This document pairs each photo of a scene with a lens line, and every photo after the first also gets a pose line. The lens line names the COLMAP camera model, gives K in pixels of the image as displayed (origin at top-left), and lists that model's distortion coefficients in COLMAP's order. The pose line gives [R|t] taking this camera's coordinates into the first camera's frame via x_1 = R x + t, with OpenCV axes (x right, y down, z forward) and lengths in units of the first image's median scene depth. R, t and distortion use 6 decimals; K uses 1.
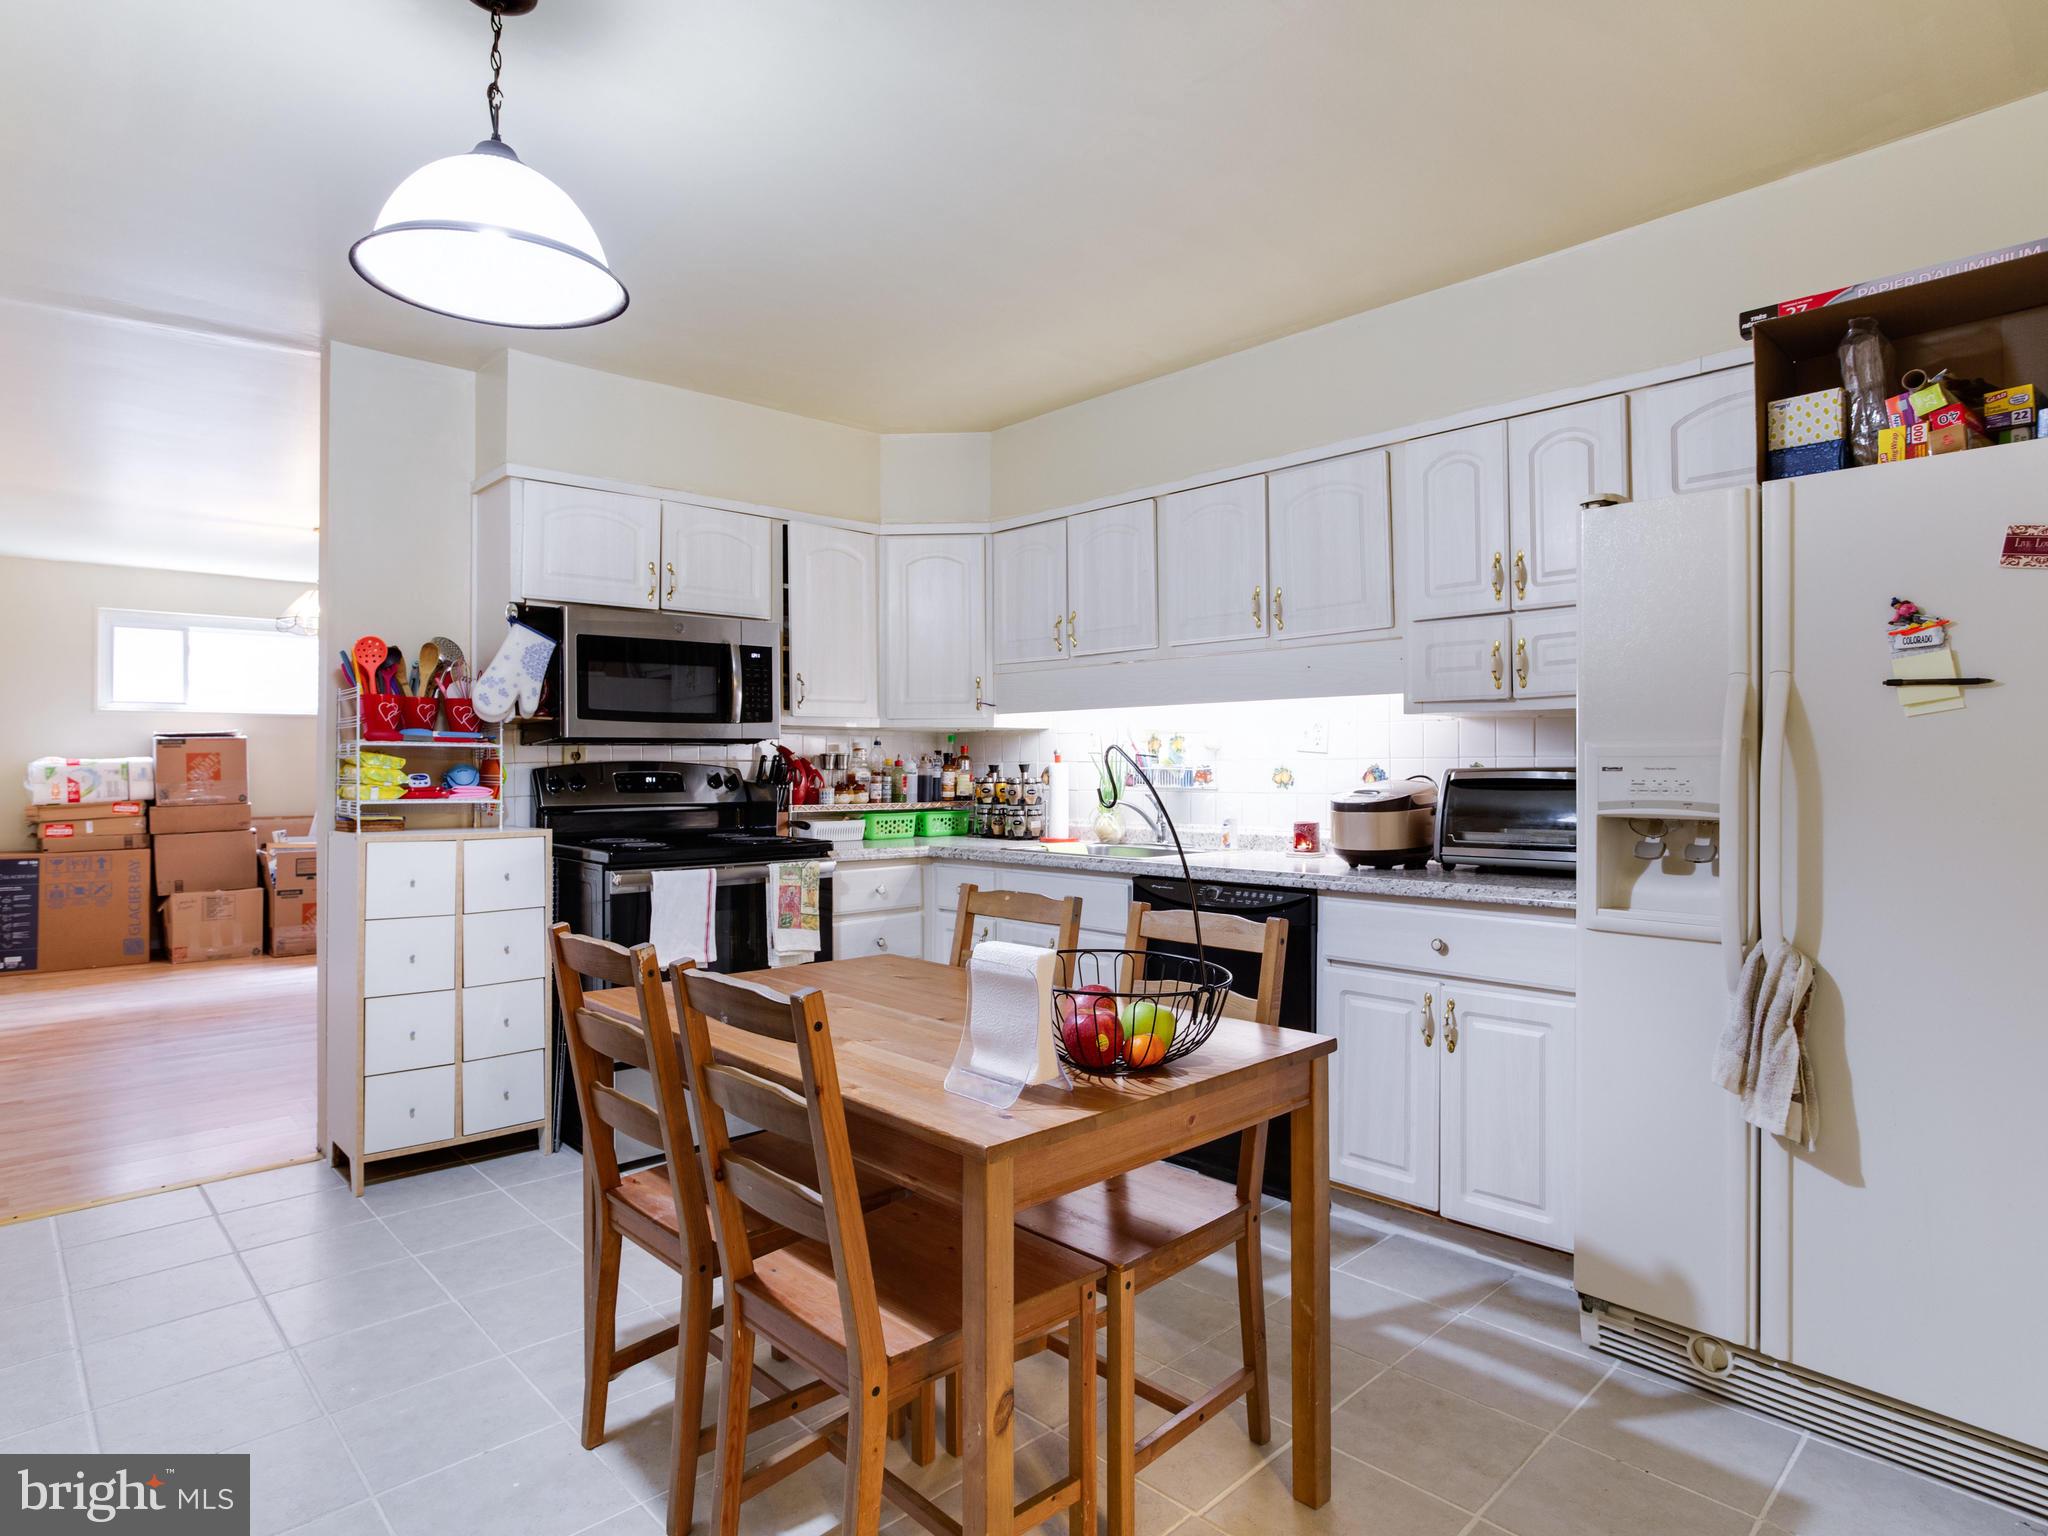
lens RADIAL K [[1141.0, 0, 1024.0], [0, 1141.0, 768.0], [0, 0, 1]] dist [-0.002361, -0.000791]
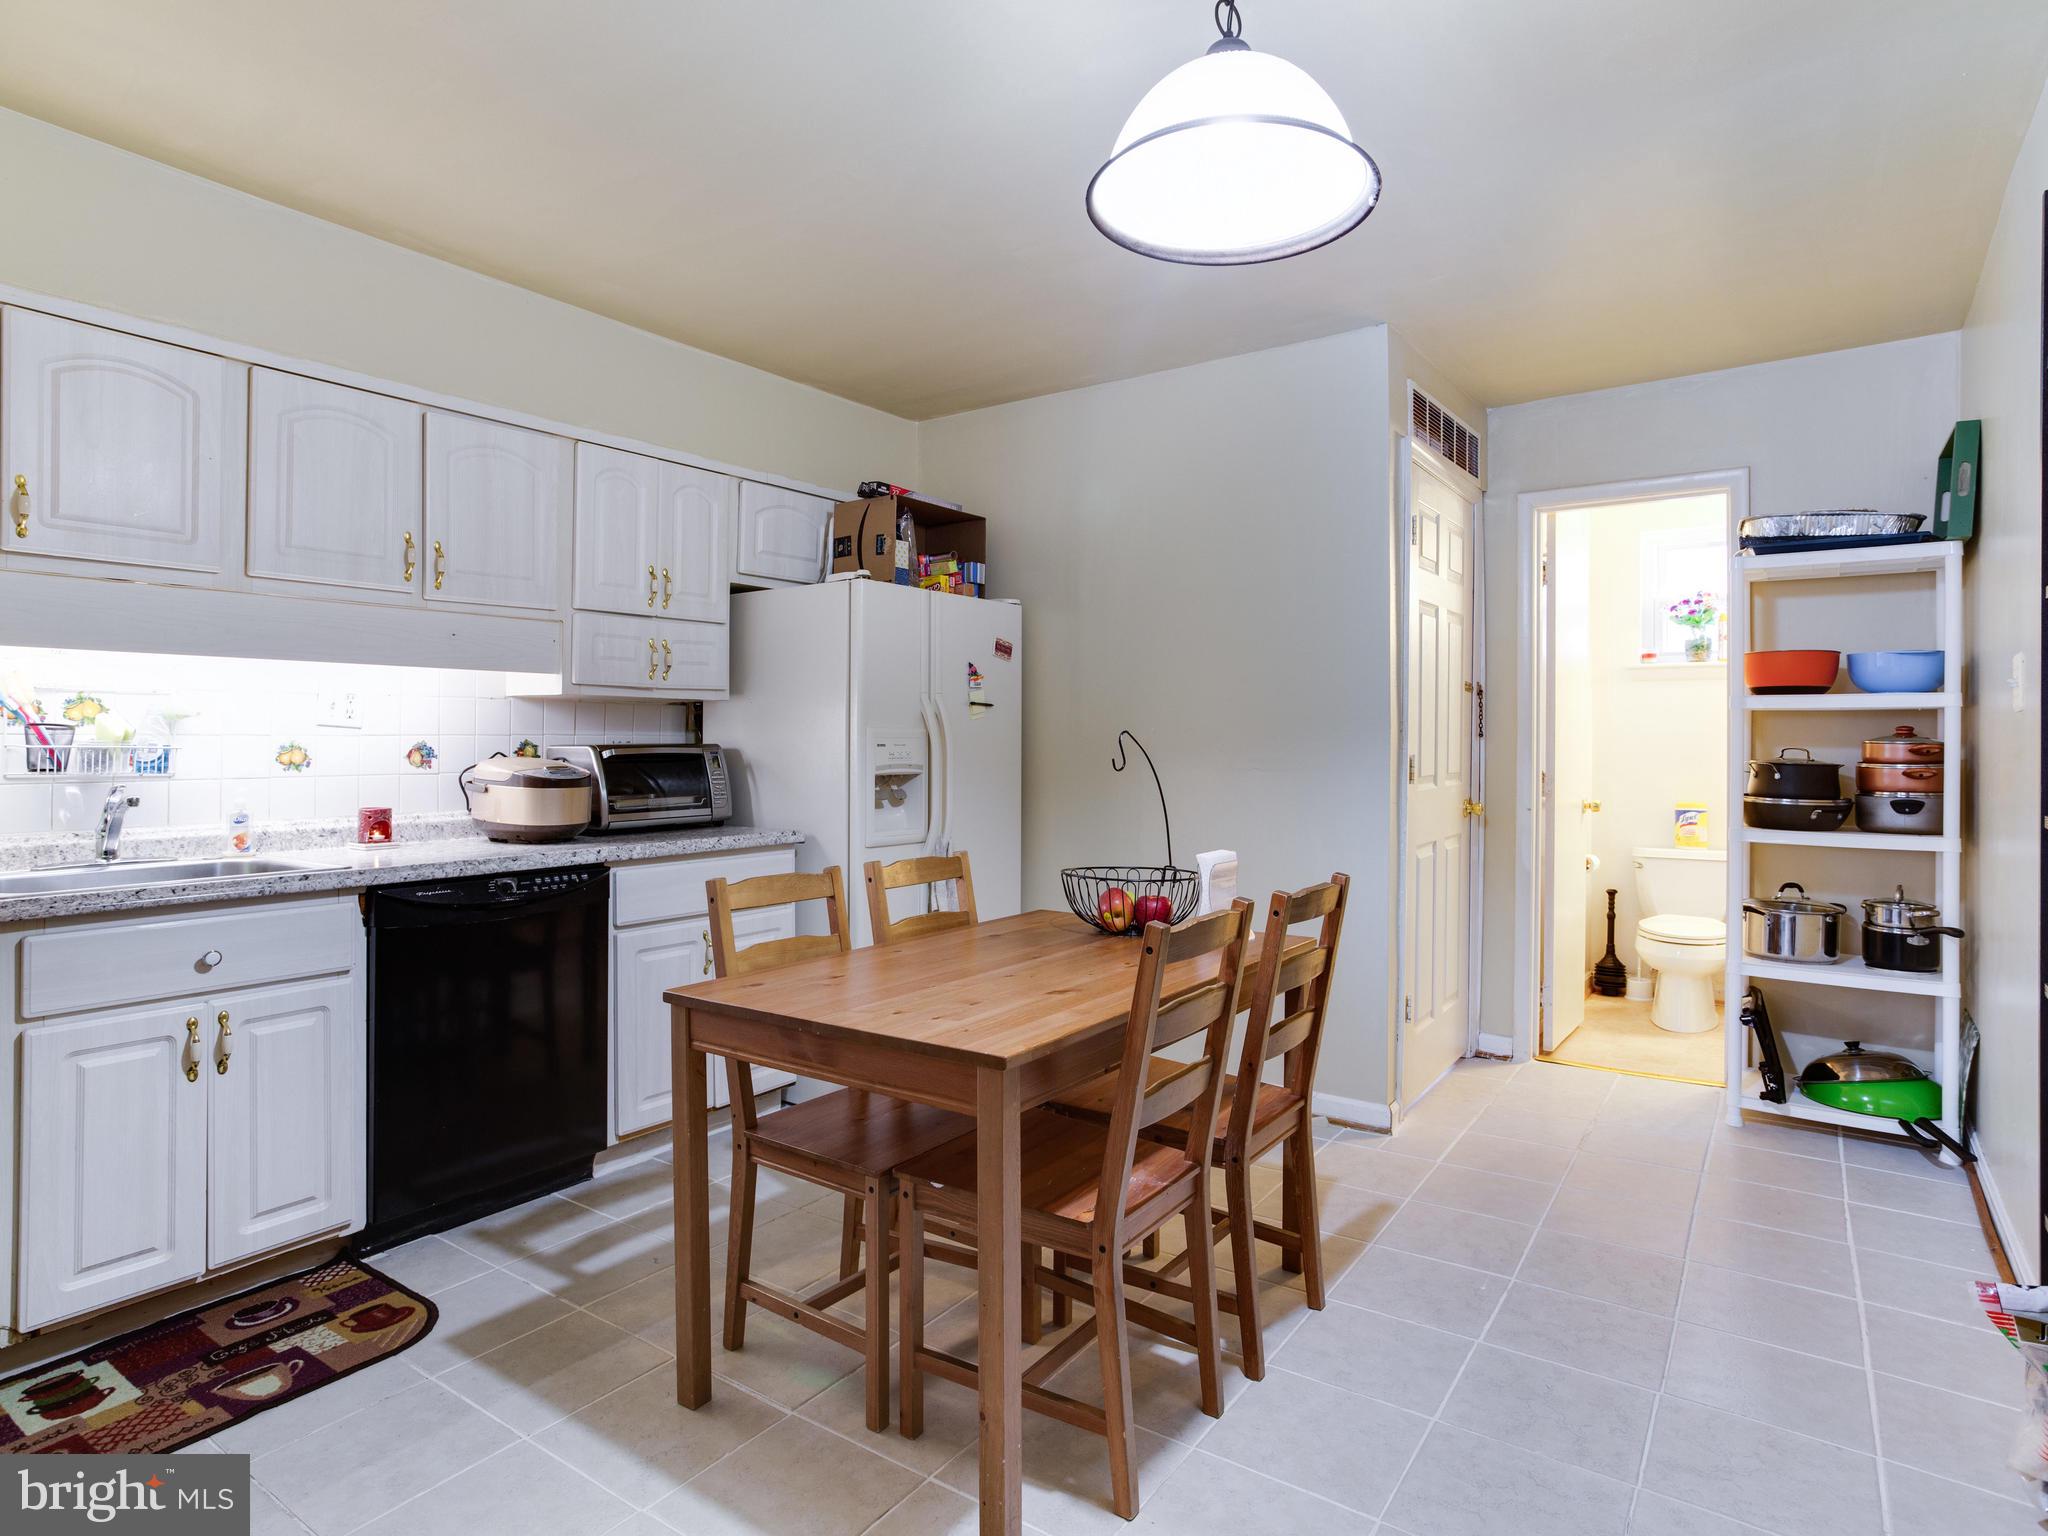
lens RADIAL K [[1130.0, 0, 1026.5], [0, 1130.0, 734.5], [0, 0, 1]] dist [-0.062932, 0.032865]
pose [[-0.199718, 0.006684, 0.979831, -0.341037], [0.001004, 0.999978, -0.006616, -0.001051], [-0.979853, -0.000338, -0.199721, 0.346746]]
